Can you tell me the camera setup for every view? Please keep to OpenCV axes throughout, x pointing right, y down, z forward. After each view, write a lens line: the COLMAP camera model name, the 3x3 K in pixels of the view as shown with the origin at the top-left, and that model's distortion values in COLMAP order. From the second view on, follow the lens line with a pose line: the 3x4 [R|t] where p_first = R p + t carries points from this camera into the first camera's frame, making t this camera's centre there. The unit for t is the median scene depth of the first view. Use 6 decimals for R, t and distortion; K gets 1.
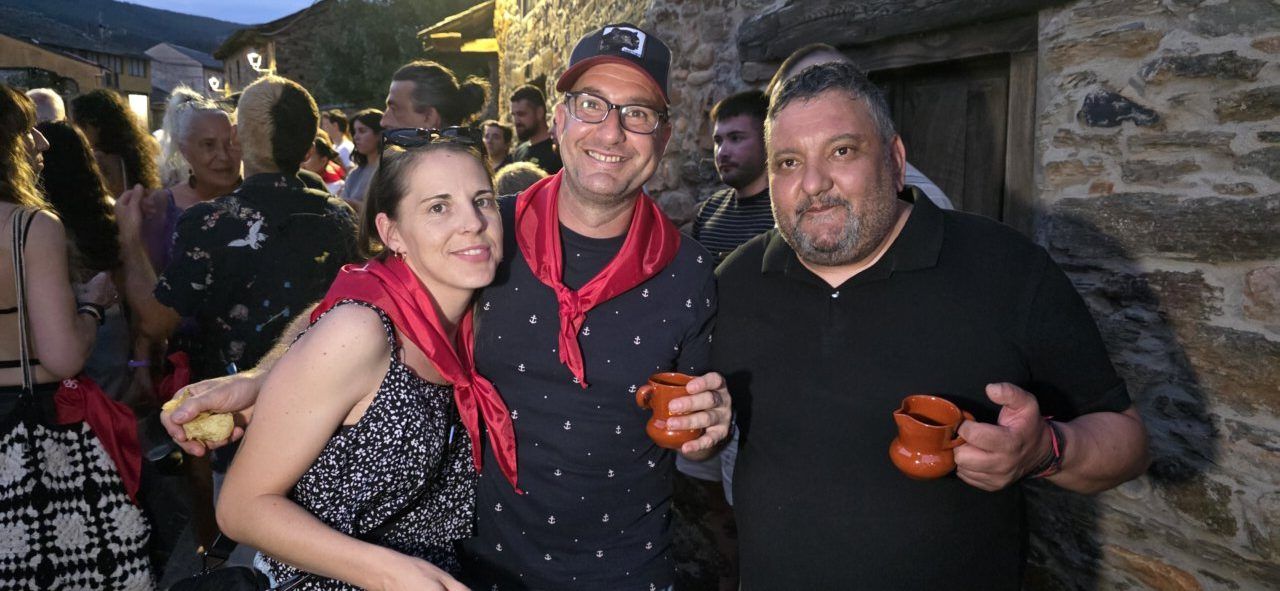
lens RADIAL K [[921.2, 0, 638.3], [0, 921.2, 293.5], [0, 0, 1]] dist [0.044901, -0.012625]
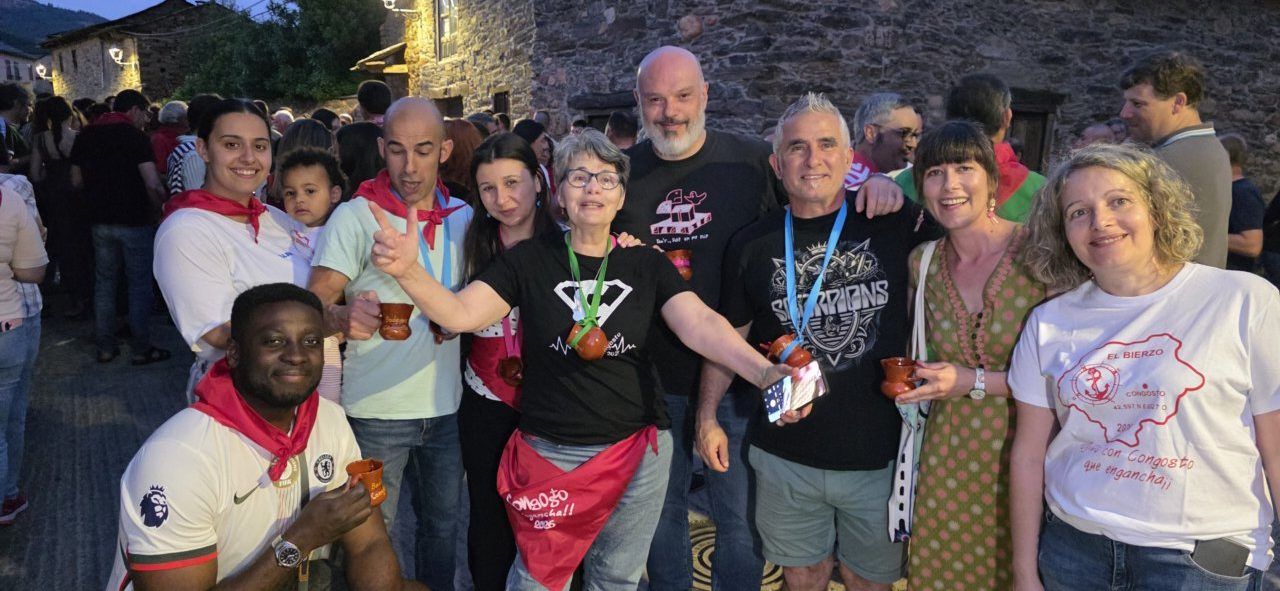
lens RADIAL K [[921.2, 0, 645.8], [0, 921.2, 298.2], [0, 0, 1]] dist [0.044901, -0.012625]
pose [[0.977064, -0.045271, 0.208079, -0.036108], [0.040237, 0.998787, 0.028364, 0.037525], [-0.209111, -0.019341, 0.977701, -0.247512]]
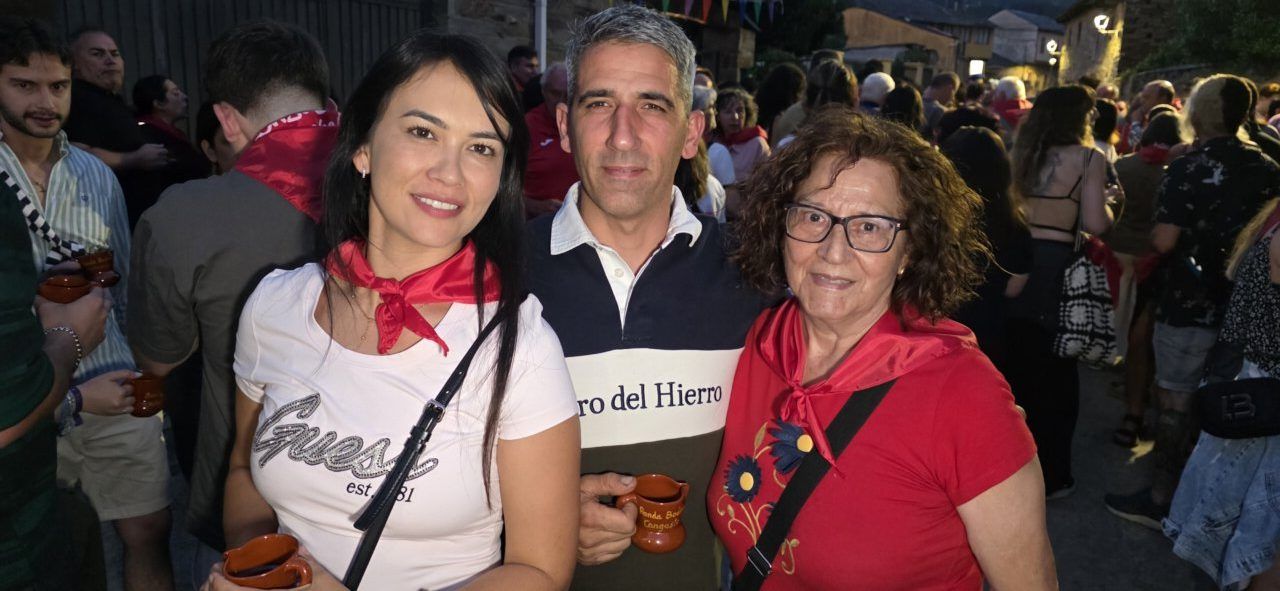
lens RADIAL K [[921.2, 0, 639.4], [0, 921.2, 289.4], [0, 0, 1]] dist [0.044901, -0.012625]
pose [[0.687747, 0.140991, -0.712128, 0.006960], [-0.114182, 0.989758, 0.085685, 0.007964], [0.716915, 0.022382, 0.696801, -0.064595]]
